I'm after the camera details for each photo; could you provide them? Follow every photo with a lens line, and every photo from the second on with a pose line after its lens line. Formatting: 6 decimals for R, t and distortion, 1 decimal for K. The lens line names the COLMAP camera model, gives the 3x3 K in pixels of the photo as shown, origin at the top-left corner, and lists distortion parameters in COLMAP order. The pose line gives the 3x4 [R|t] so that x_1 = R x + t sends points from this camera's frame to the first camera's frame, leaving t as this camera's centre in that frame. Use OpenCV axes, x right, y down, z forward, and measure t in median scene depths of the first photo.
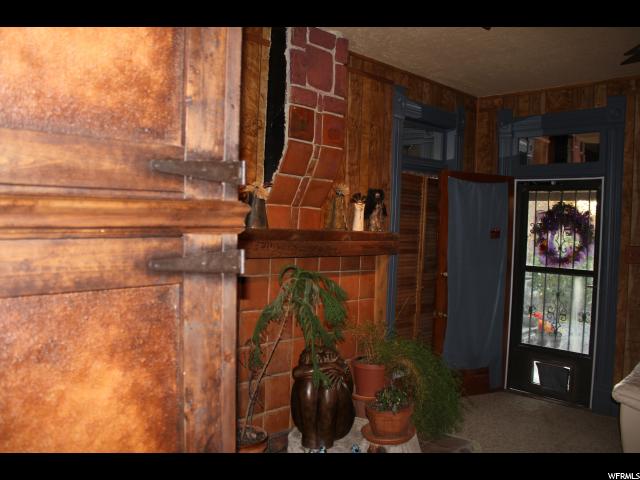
lens RADIAL K [[532.0, 0, 321.2], [0, 532.0, 236.2], [0, 0, 1]] dist [-0.166042, 0.150162]
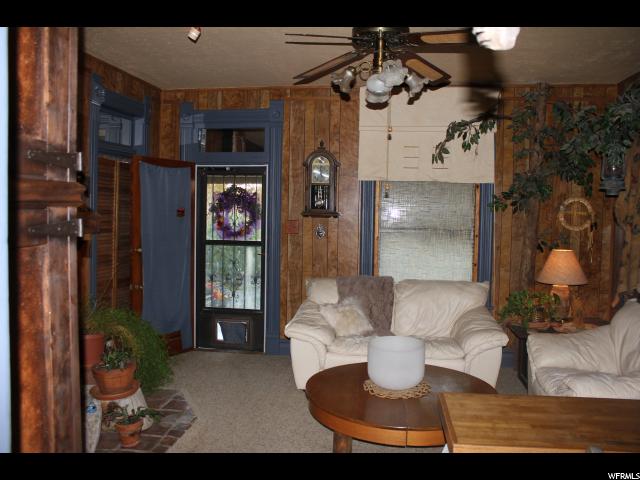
lens RADIAL K [[532.0, 0, 321.2], [0, 532.0, 236.2], [0, 0, 1]] dist [-0.166042, 0.150162]
pose [[0.802417, -0.042094, 0.595277, -0.105829], [0.022351, 0.998929, 0.040509, 0.007185], [-0.596344, -0.019200, 0.802499, -0.099318]]
